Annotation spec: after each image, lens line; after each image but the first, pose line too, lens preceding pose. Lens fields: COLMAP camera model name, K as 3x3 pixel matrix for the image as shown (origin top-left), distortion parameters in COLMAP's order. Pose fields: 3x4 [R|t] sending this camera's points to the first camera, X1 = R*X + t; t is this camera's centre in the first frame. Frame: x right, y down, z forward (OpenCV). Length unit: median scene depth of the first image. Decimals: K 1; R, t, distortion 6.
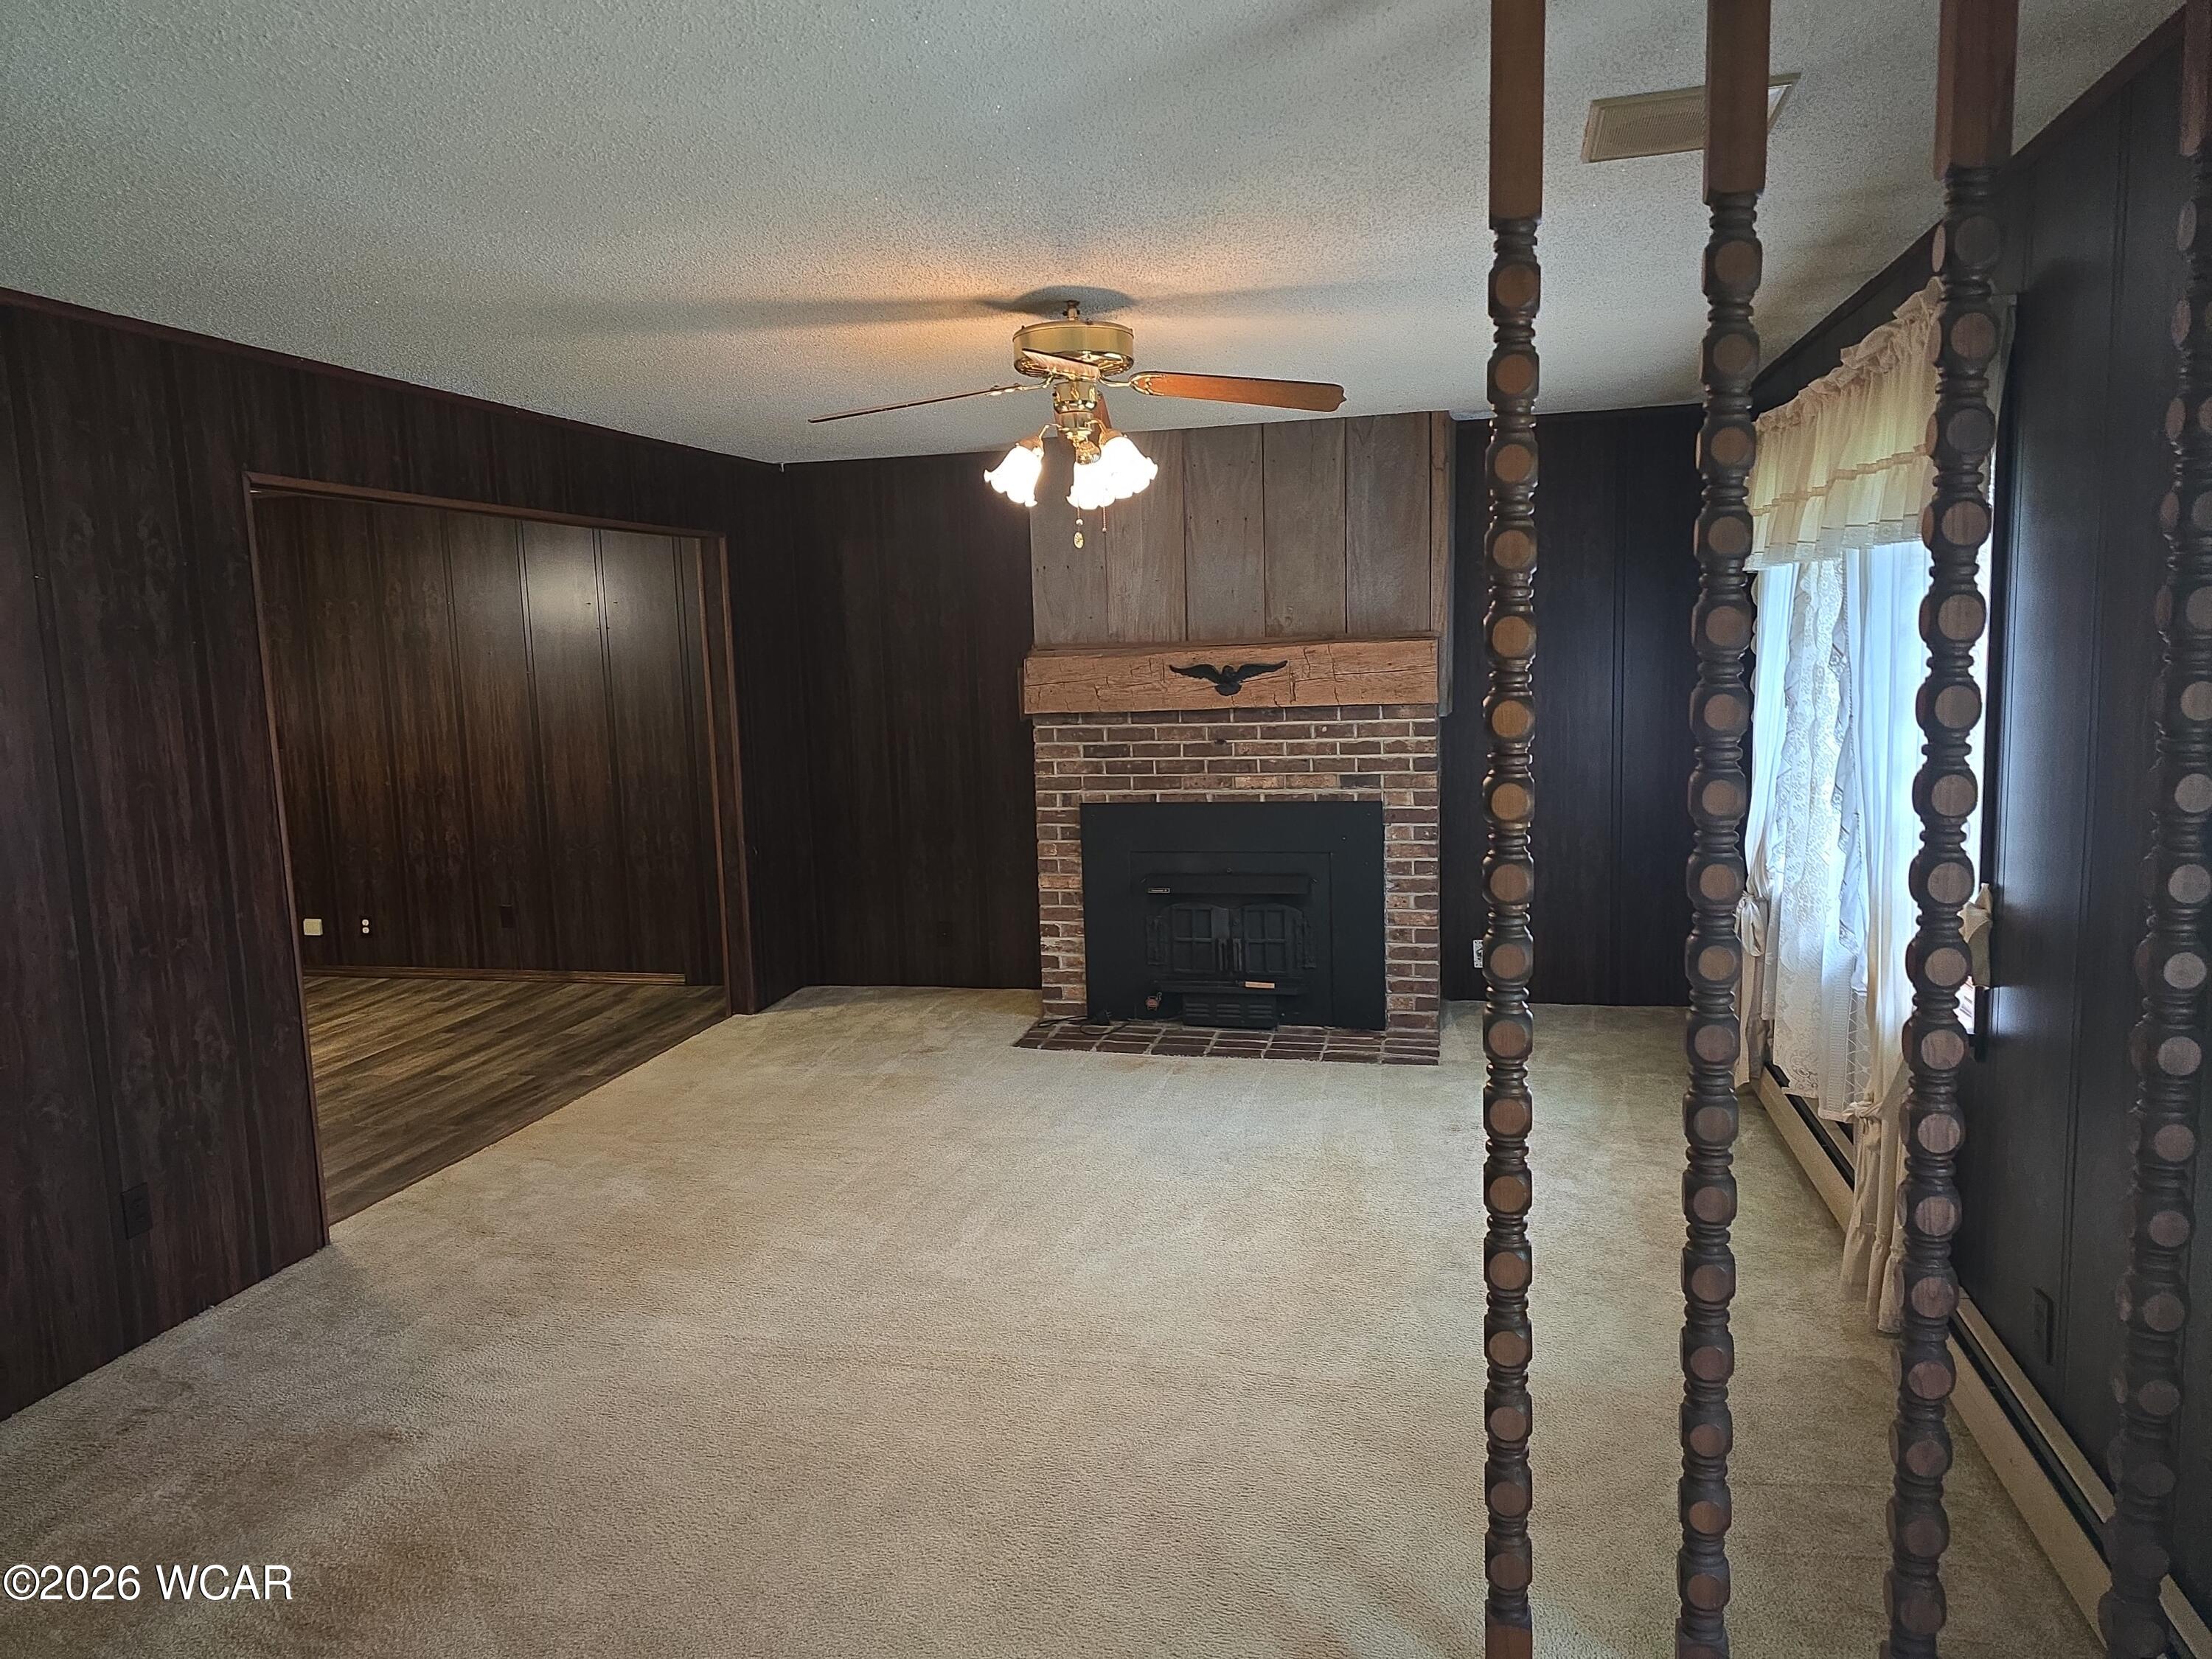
lens RADIAL K [[1484.6, 0, 1114.0], [0, 1484.6, 822.7], [0, 0, 1]] dist [0.130783, -0.180535]
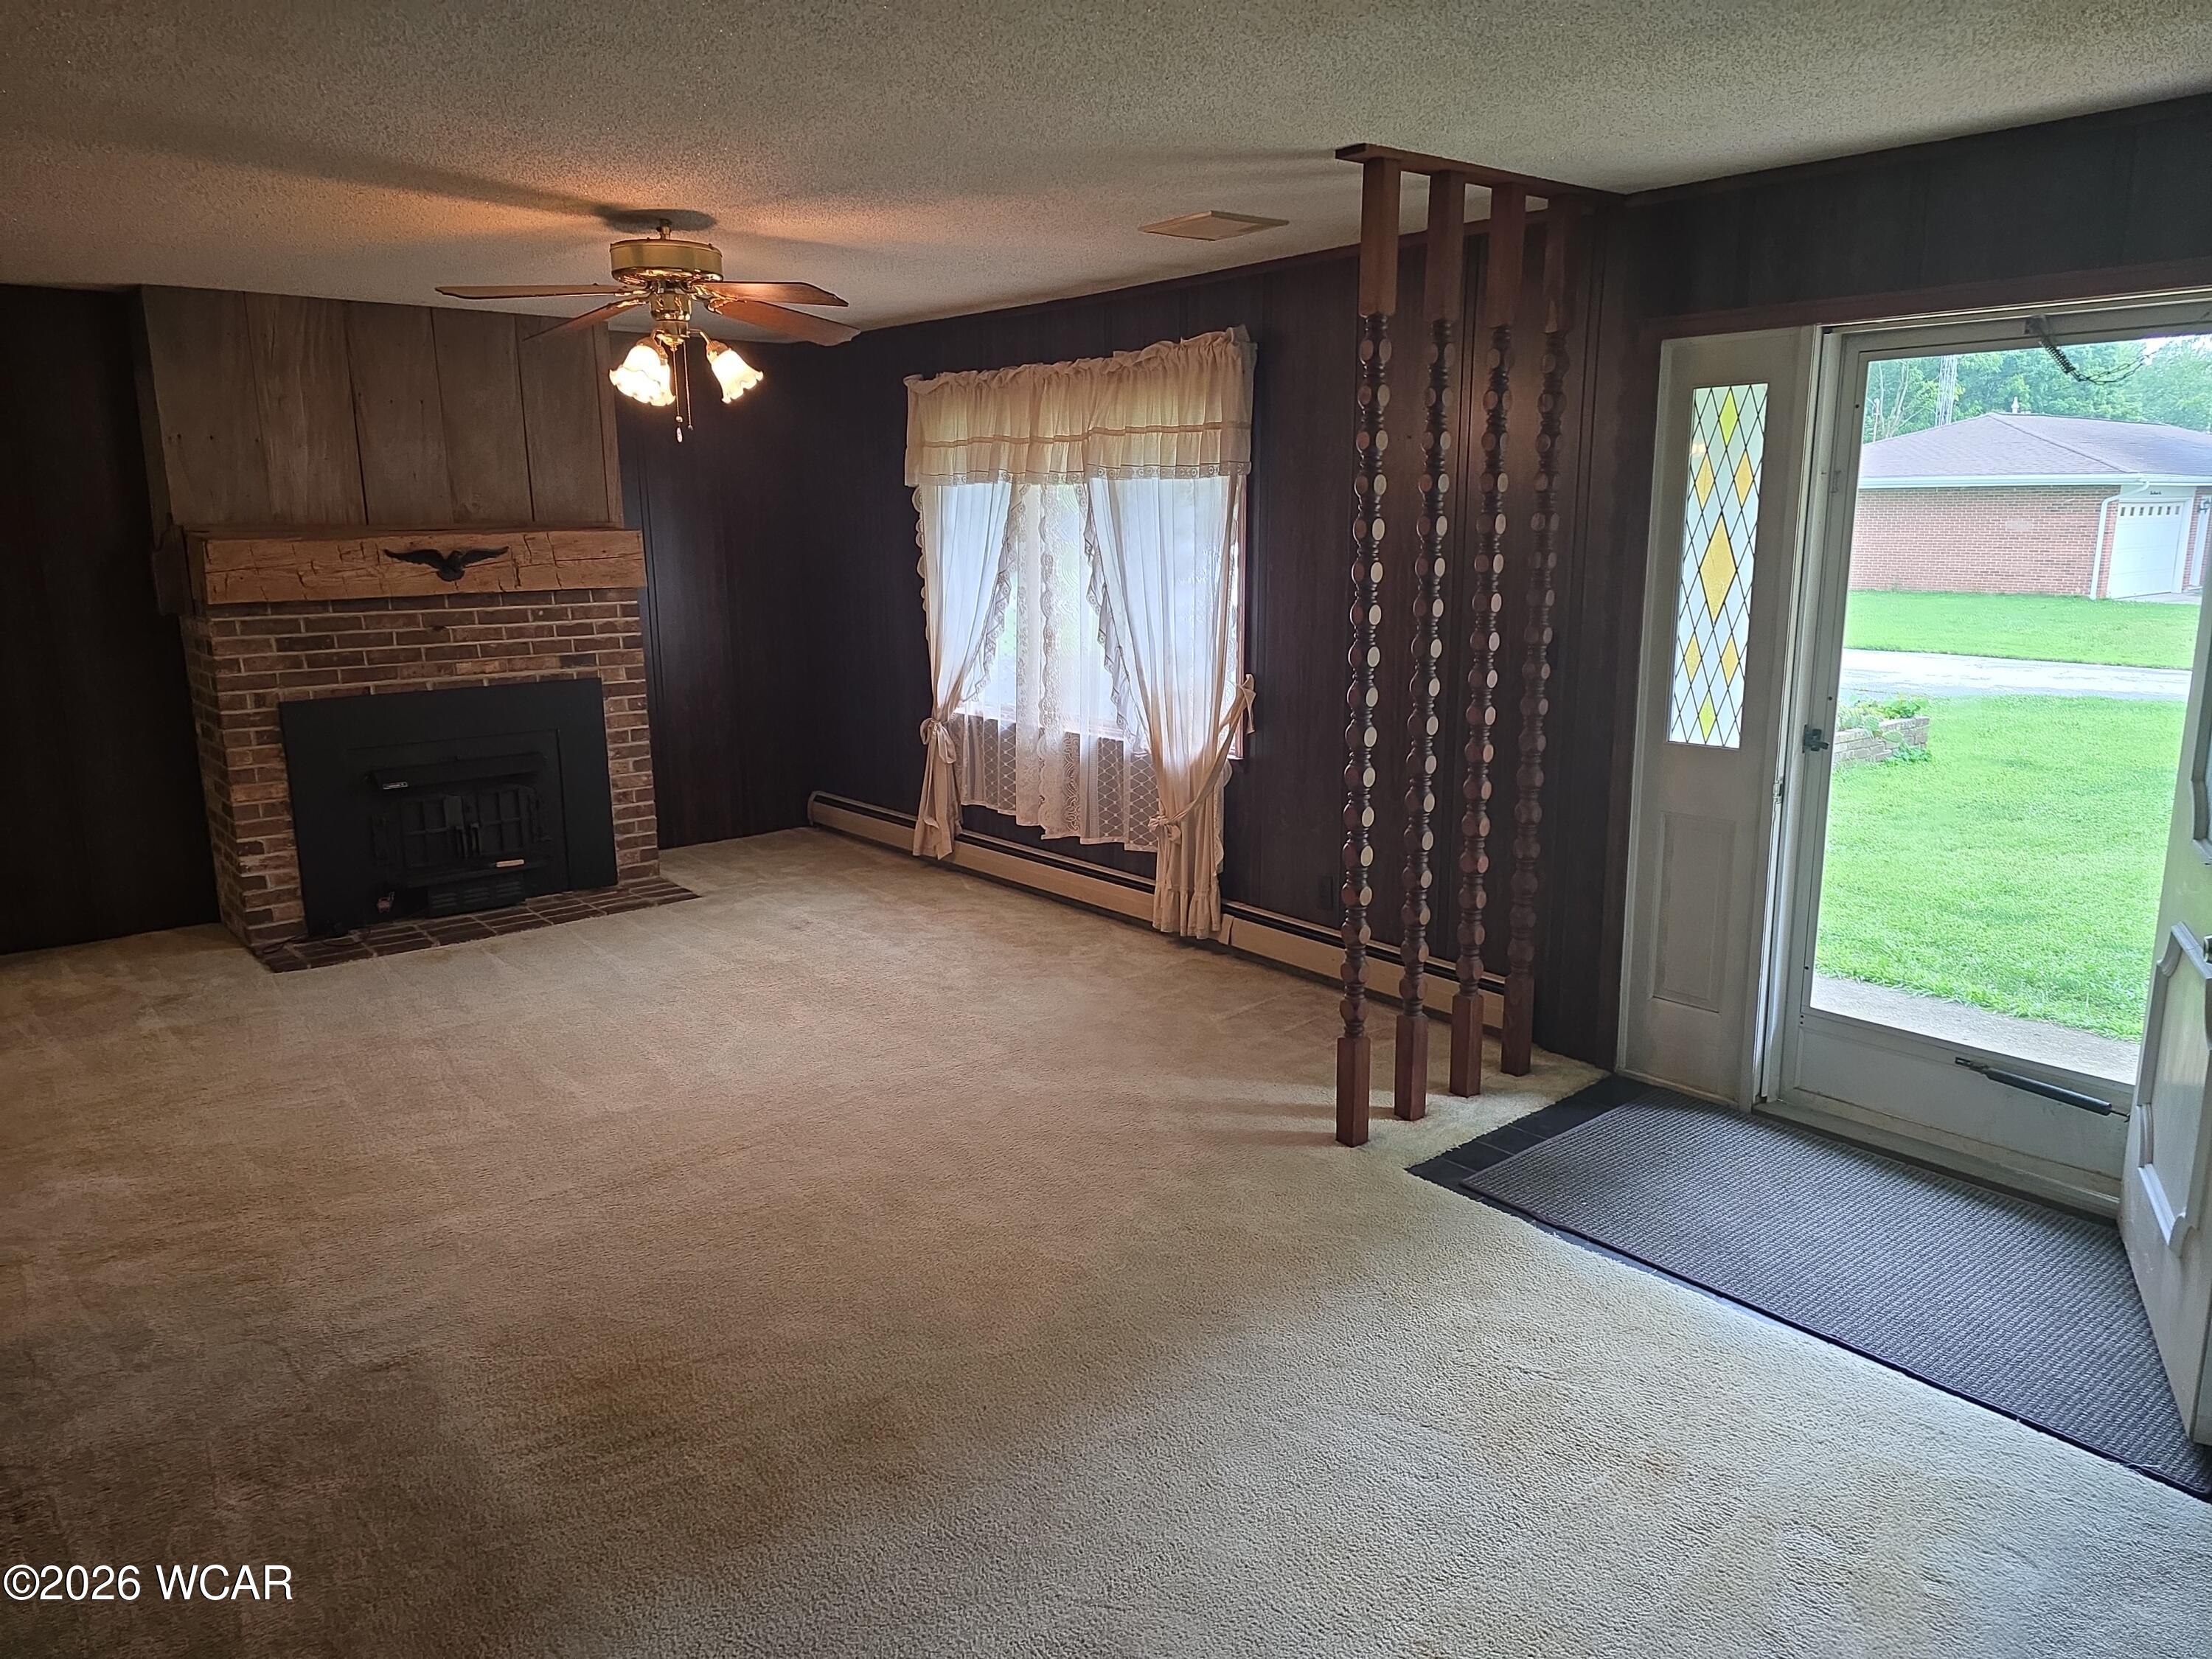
lens RADIAL K [[1484.6, 0, 1114.0], [0, 1484.6, 822.7], [0, 0, 1]] dist [0.130783, -0.180535]
pose [[0.582863, -0.141257, 0.800198, -0.498587], [0.089224, 0.989945, 0.109762, 0.003365], [-0.807657, 0.007421, 0.589606, 0.039793]]
